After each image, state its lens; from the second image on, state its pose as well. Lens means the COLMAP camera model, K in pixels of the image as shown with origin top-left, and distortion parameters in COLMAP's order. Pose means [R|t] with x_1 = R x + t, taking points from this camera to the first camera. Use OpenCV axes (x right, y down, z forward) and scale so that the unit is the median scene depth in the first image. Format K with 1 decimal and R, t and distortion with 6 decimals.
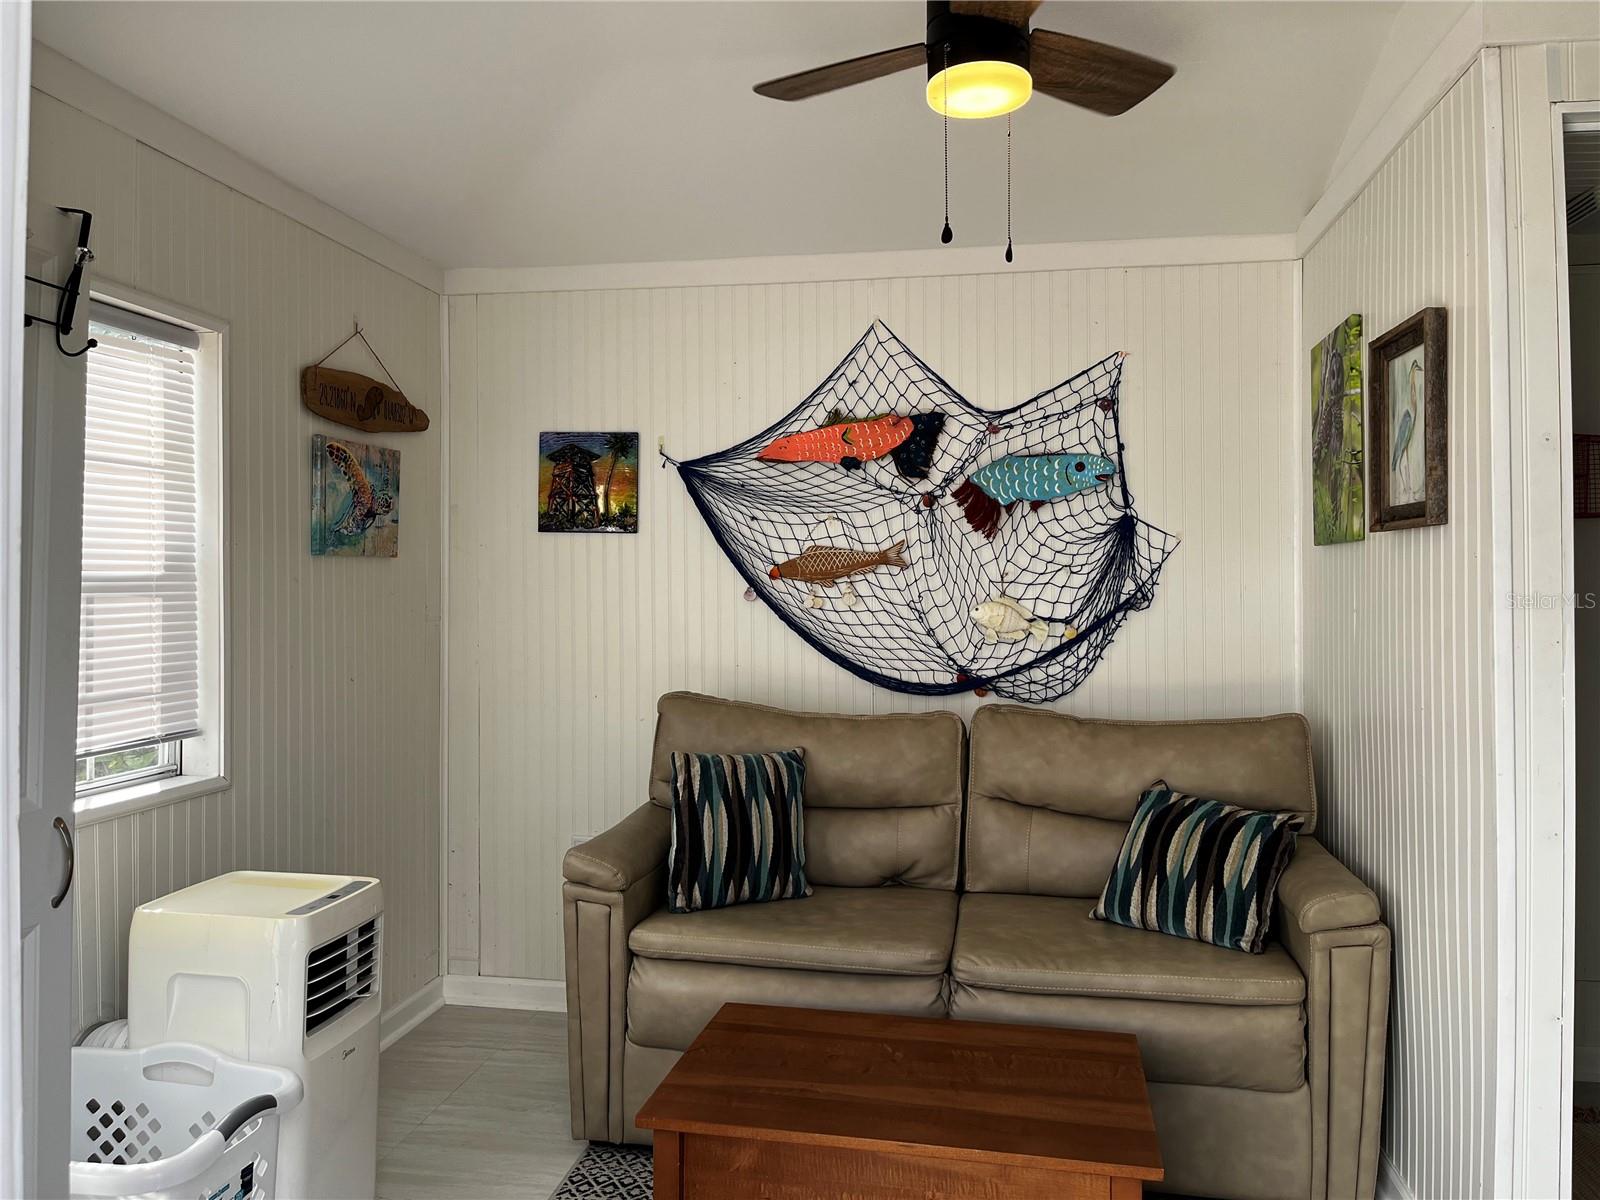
lens RADIAL K [[1210.5, 0, 808.5], [0, 1210.5, 588.1], [0, 0, 1]] dist [0.069939, -0.099081]
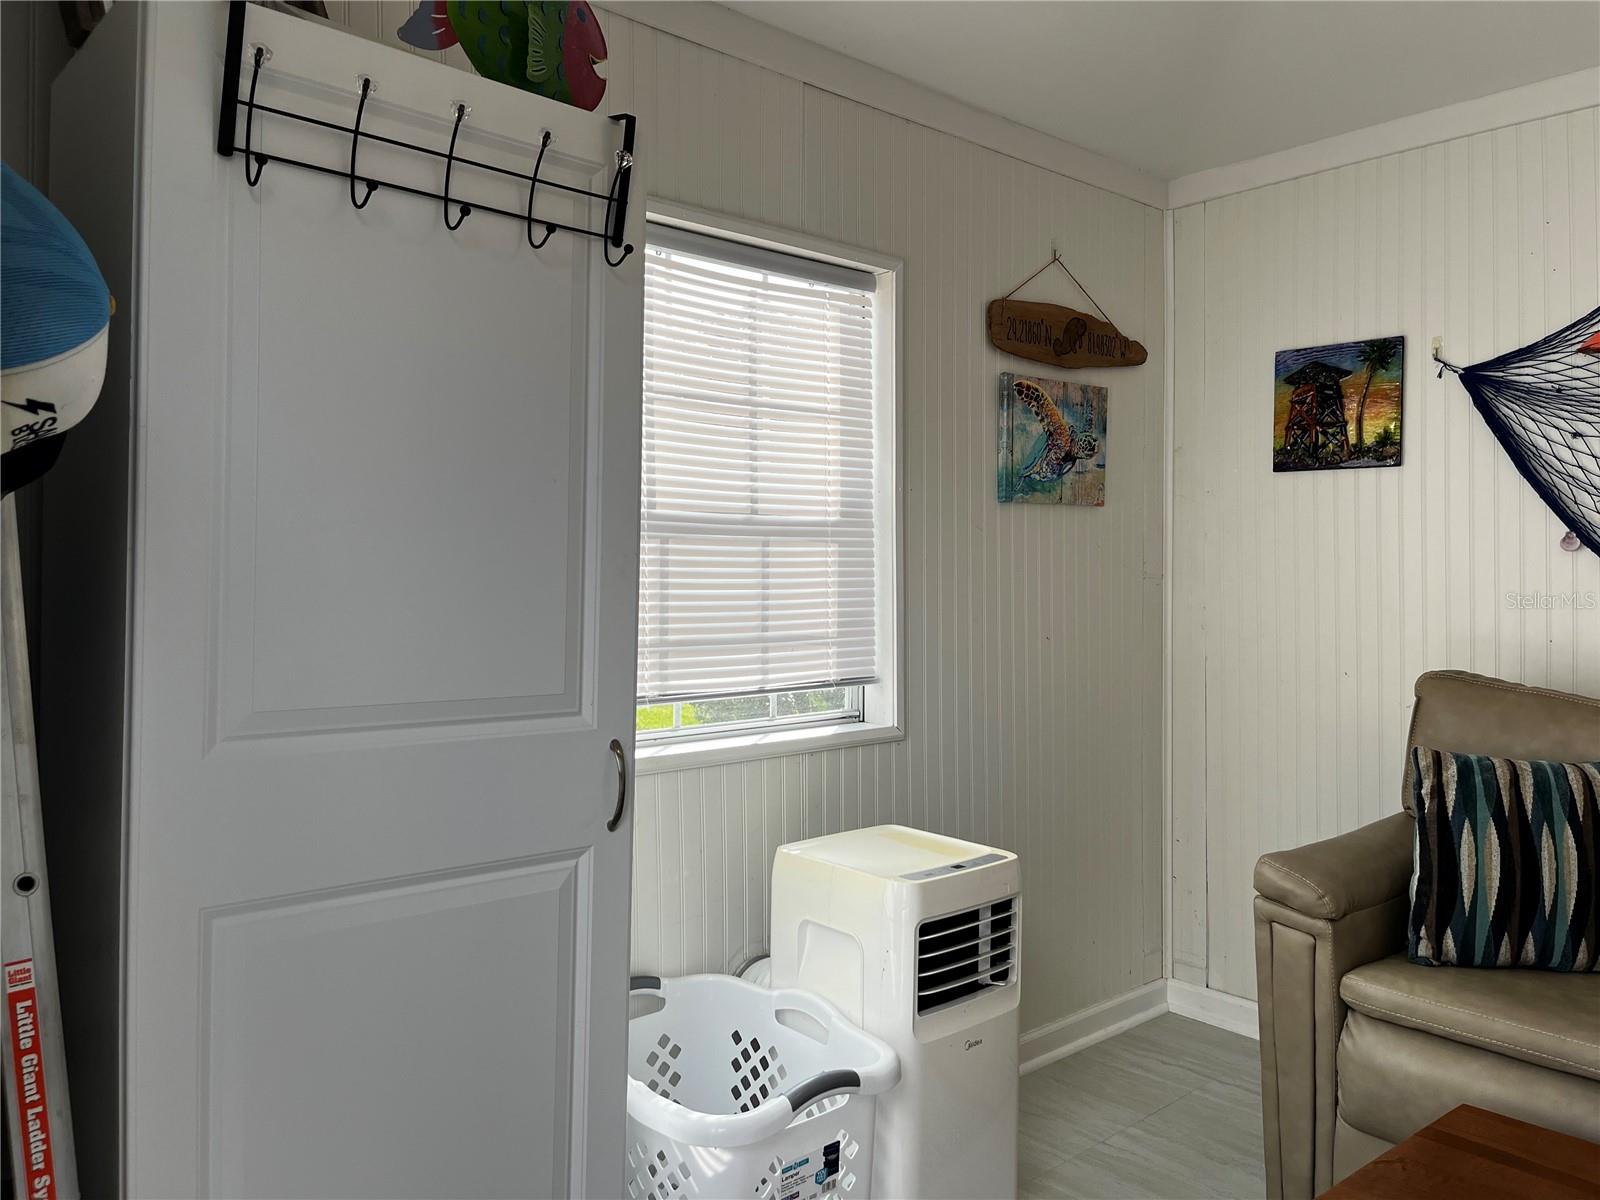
lens RADIAL K [[1210.5, 0, 808.5], [0, 1210.5, 588.1], [0, 0, 1]] dist [0.069939, -0.099081]
pose [[0.778740, 0.006471, -0.627313, 0.068059], [0.000461, 0.999941, 0.010888, 0.029980], [0.627346, -0.008769, 0.778691, 0.186796]]
